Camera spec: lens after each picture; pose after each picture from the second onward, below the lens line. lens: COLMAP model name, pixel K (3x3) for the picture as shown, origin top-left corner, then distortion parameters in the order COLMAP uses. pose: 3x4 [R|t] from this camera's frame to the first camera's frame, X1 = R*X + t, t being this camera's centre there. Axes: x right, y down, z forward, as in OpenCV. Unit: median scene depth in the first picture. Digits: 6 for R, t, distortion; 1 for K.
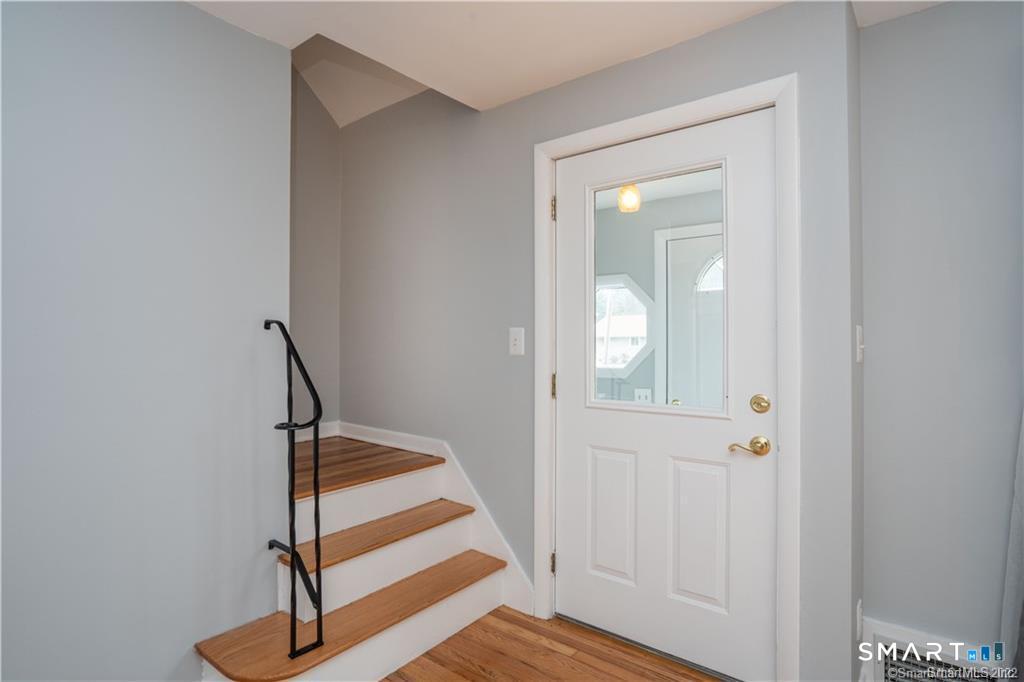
lens RADIAL K [[528.0, 0, 512.0], [0, 528.0, 341.0], [0, 0, 1]] dist [0.002020, 0.000700]
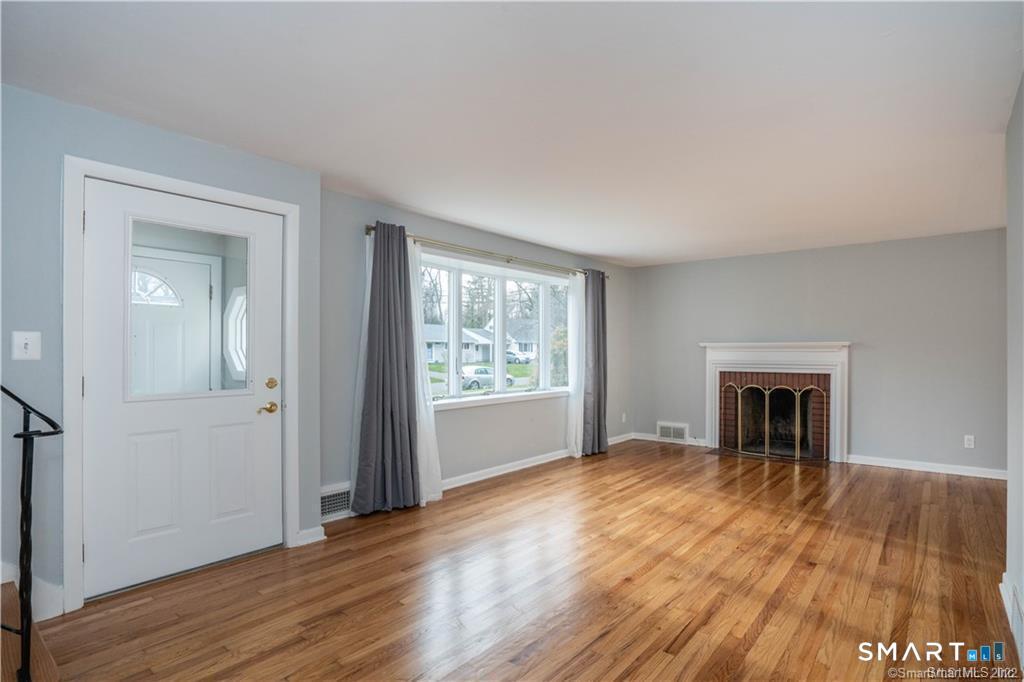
lens RADIAL K [[480.4, 0, 512.0], [0, 480.4, 341.0], [0, 0, 1]] dist [-0.002759, -0.000285]
pose [[0.103540, 0.016253, 0.994492, -1.013408], [-0.002562, 0.999868, -0.016074, 0.004955], [-0.994622, -0.000883, 0.103568, 0.052268]]
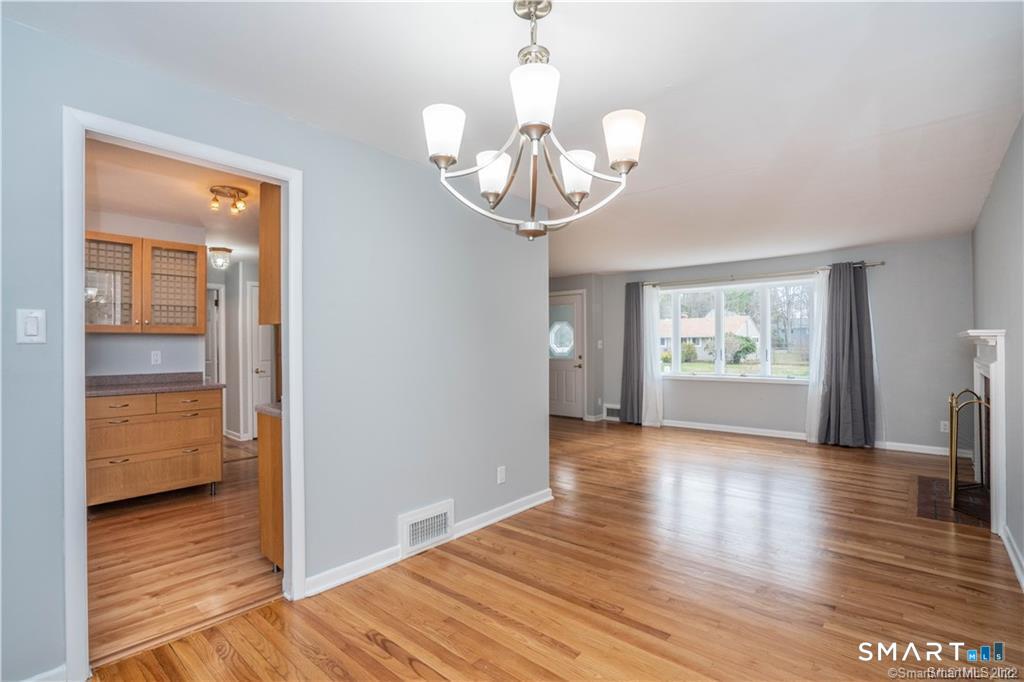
lens RADIAL K [[480.4, 0, 512.0], [0, 480.4, 341.0], [0, 0, 1]] dist [-0.002759, -0.000285]
pose [[0.998513, -0.007567, -0.053989, 0.100527], [0.007362, 0.999965, -0.004001, -0.006928], [0.054018, 0.003598, 0.998534, -3.208032]]
